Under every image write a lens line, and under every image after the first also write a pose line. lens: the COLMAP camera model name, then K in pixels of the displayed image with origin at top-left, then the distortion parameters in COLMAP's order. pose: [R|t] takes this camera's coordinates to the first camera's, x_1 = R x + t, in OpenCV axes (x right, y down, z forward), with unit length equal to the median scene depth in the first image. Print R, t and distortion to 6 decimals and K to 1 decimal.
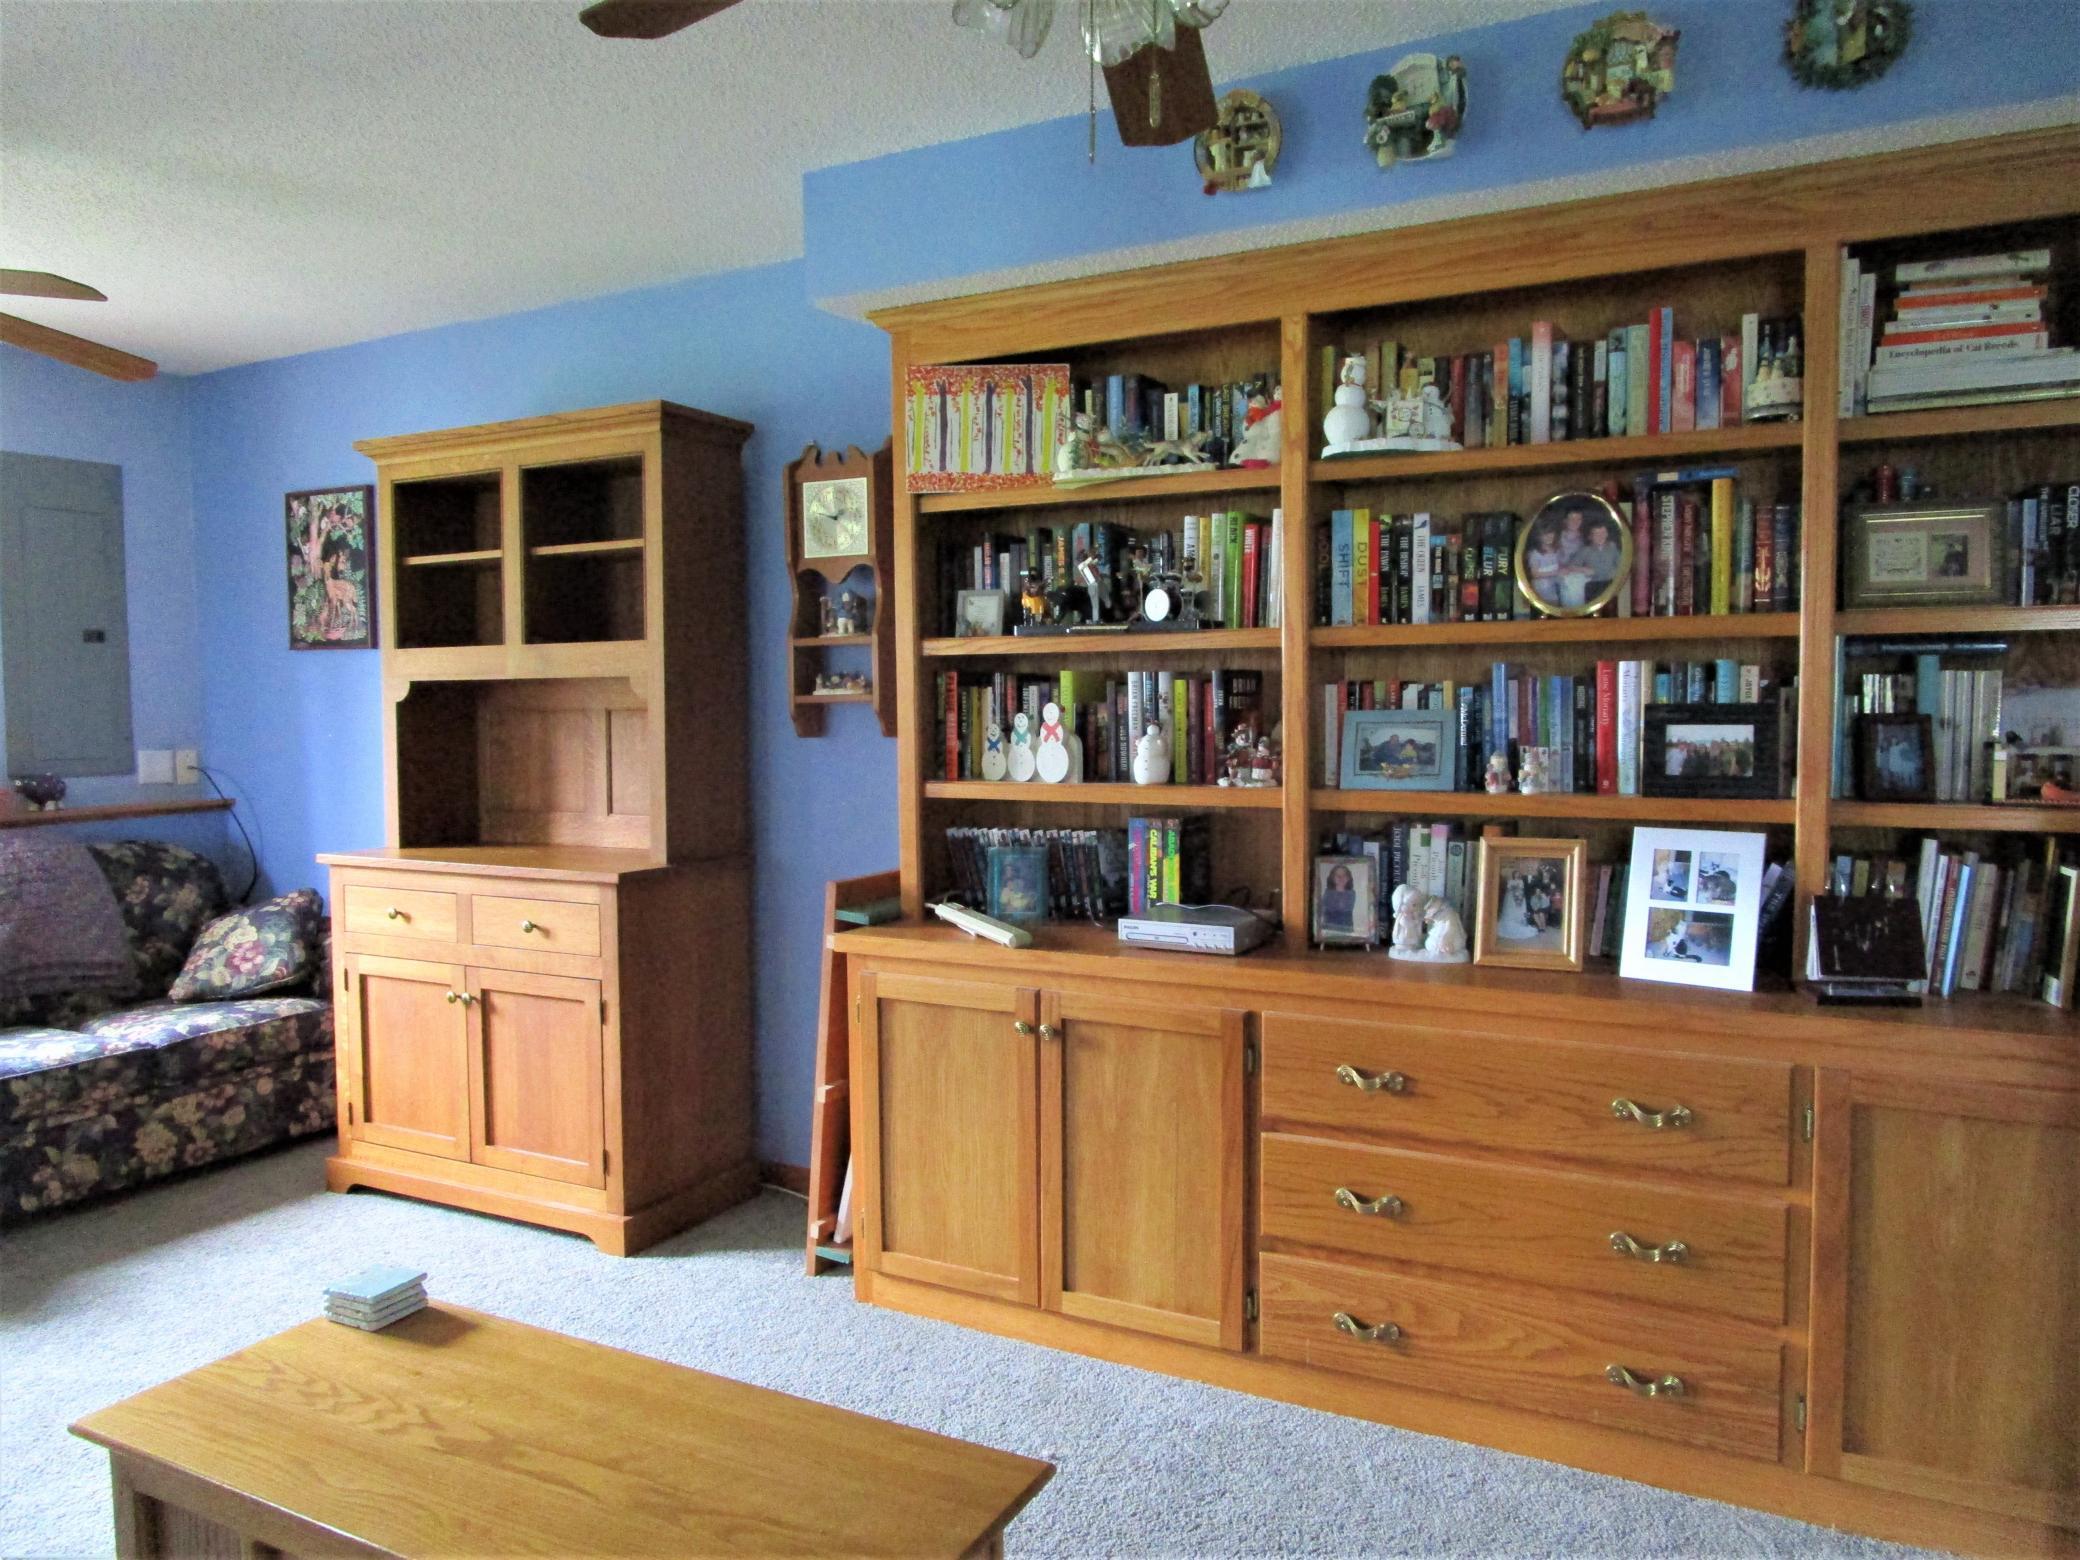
lens RADIAL K [[1507.2, 0, 1040.0], [0, 1507.2, 780.0], [0, 0, 1]] dist [-0.011728, 0.007223]
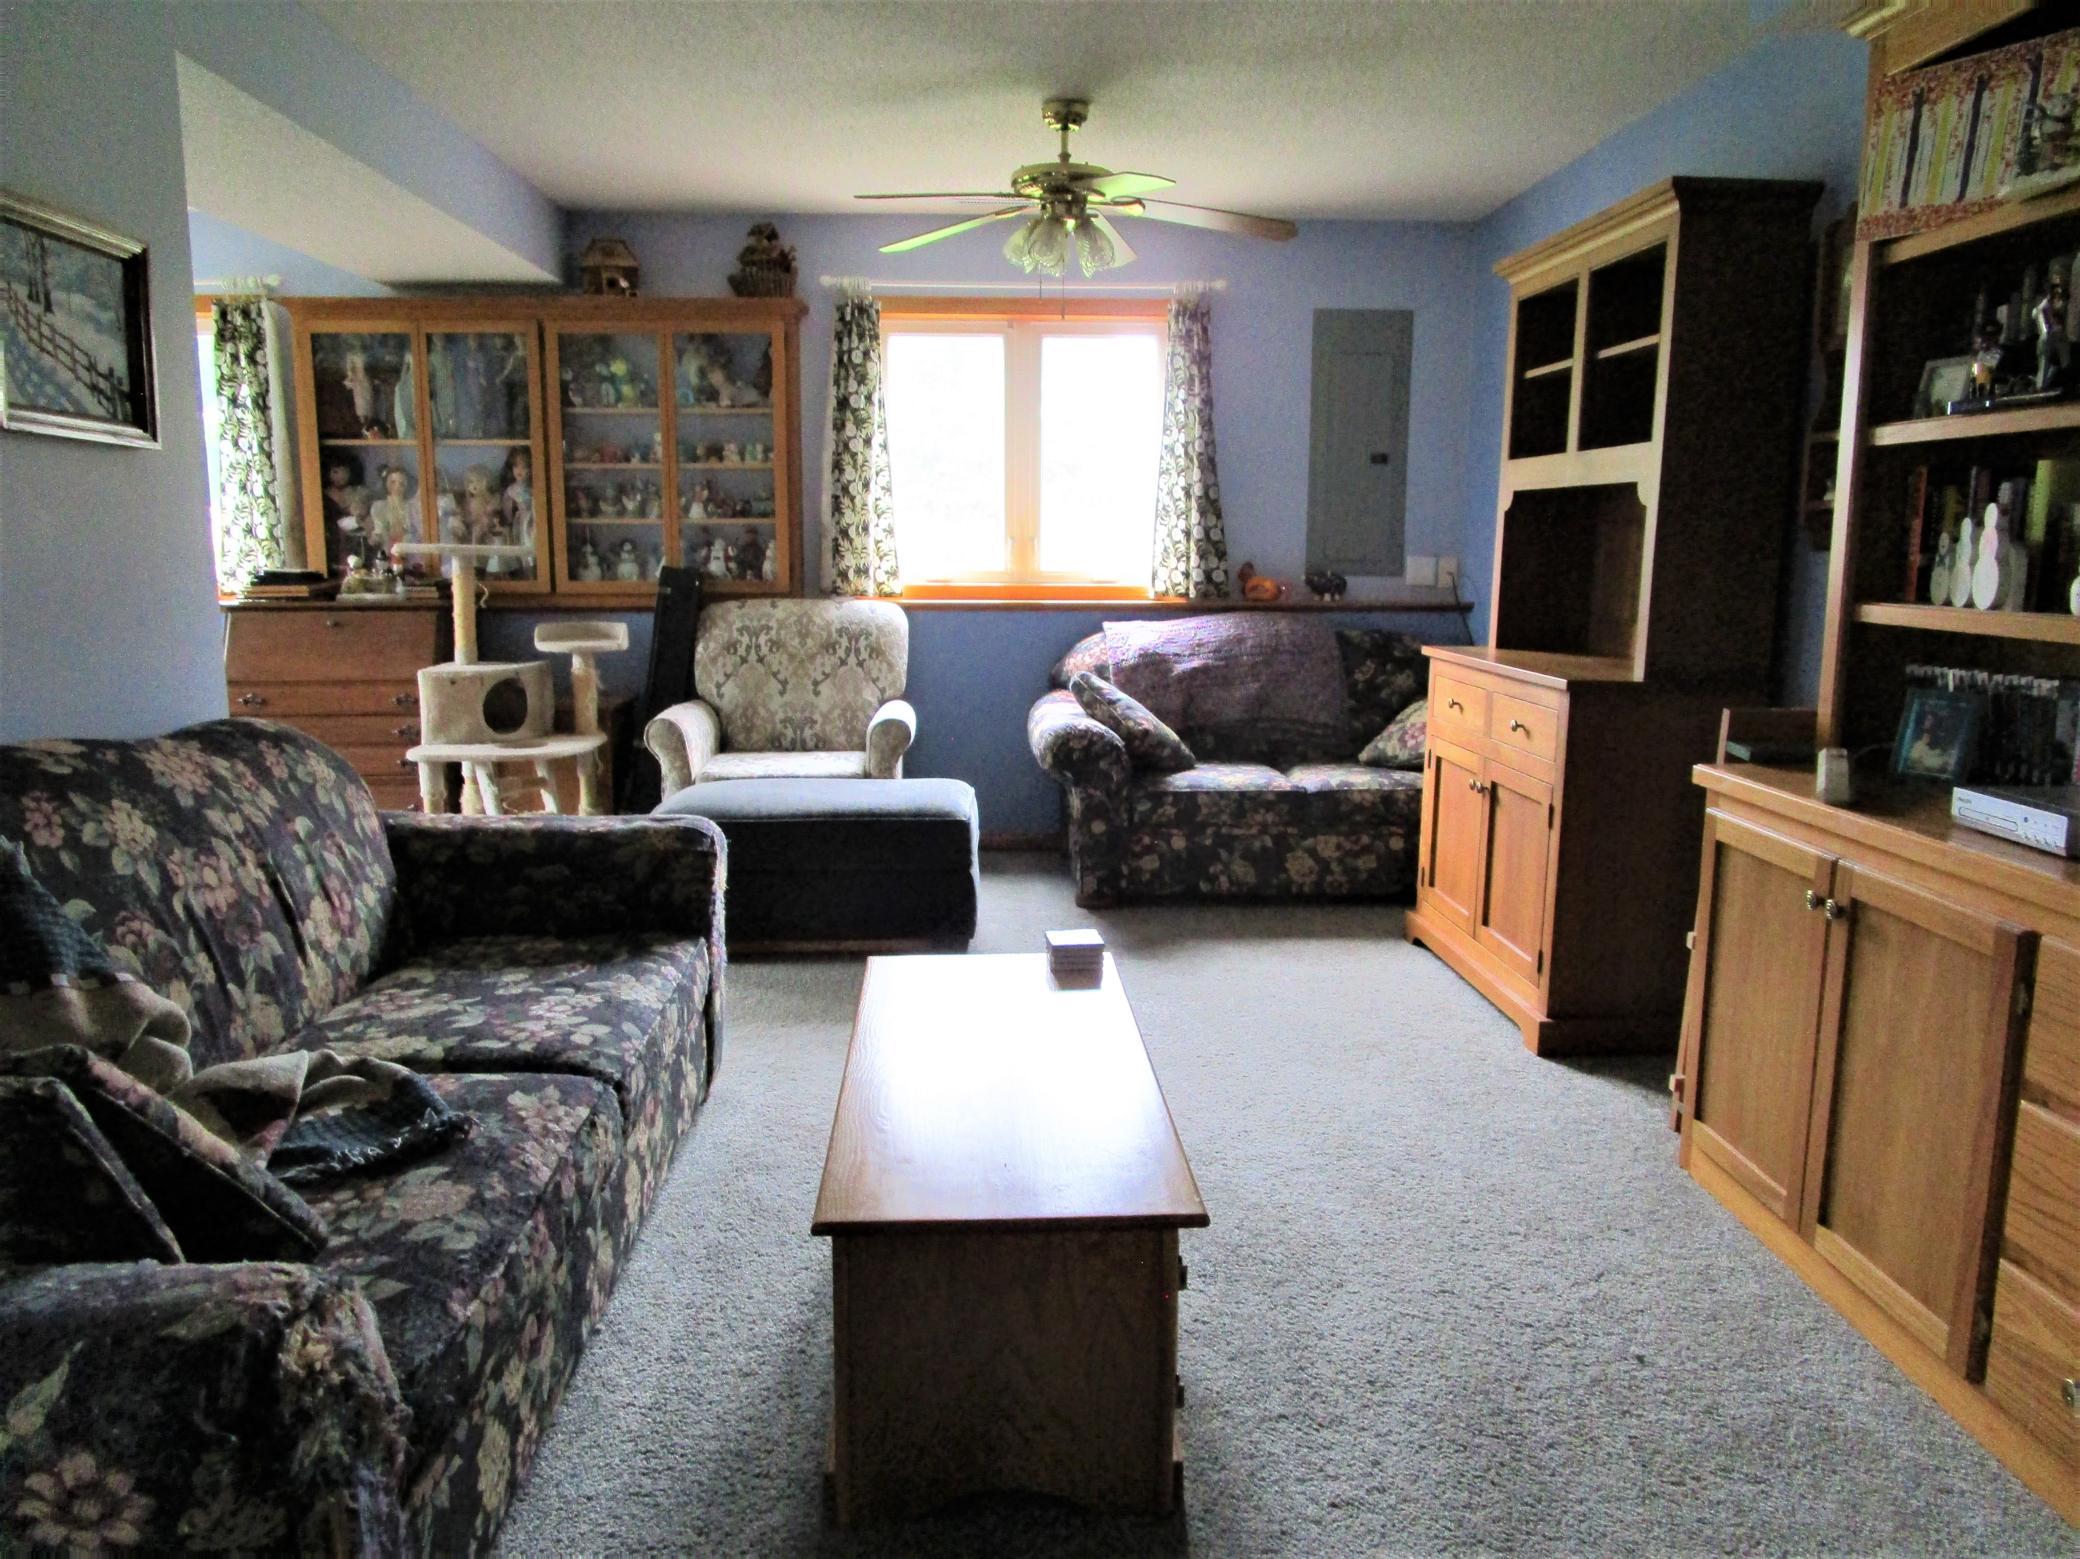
lens RADIAL K [[1507.2, 0, 1040.0], [0, 1507.2, 779.5], [0, 0, 1]] dist [-0.011728, 0.007223]
pose [[0.516101, 0.150012, -0.843289, 0.382362], [-0.059570, 0.988446, 0.139377, 0.008508], [0.854454, -0.021698, 0.519074, 0.181306]]
